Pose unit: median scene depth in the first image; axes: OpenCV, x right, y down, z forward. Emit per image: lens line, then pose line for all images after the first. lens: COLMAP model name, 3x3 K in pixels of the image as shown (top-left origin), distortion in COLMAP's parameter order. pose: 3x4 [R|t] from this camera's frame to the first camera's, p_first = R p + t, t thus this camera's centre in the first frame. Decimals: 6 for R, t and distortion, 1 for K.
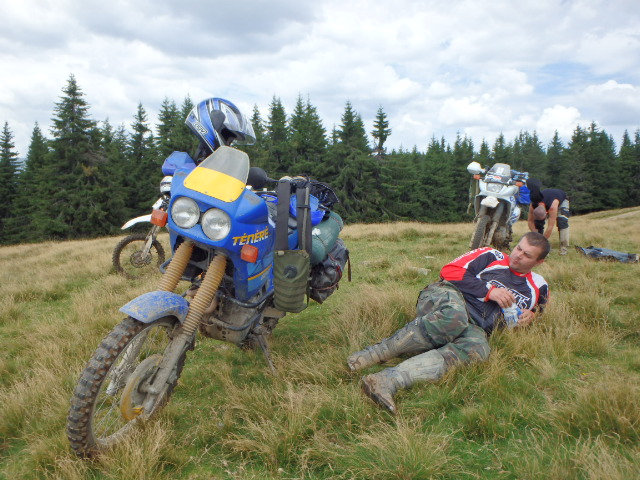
lens RADIAL K [[526.4, 0, 315.2], [0, 526.4, 224.4], [0, 0, 1]] dist [-0.034899, 0.007301]
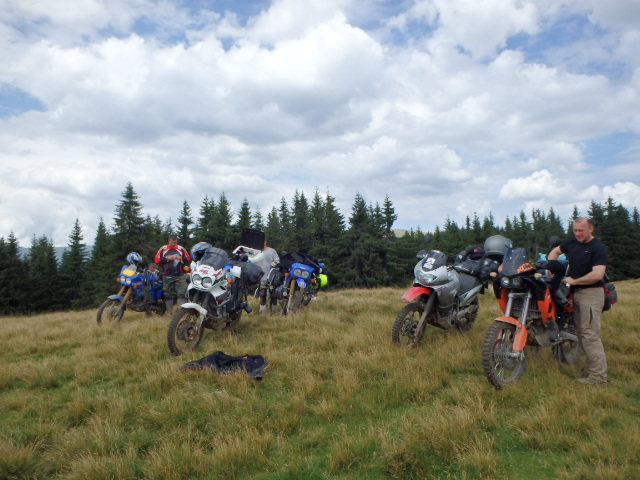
lens RADIAL K [[526.4, 0, 315.2], [0, 526.4, 224.4], [0, 0, 1]] dist [-0.034899, 0.007301]
pose [[0.994465, -0.034555, -0.099219, 0.080502], [0.019239, 0.988291, -0.151361, 0.009895], [0.103287, 0.148615, 0.983486, -0.145865]]
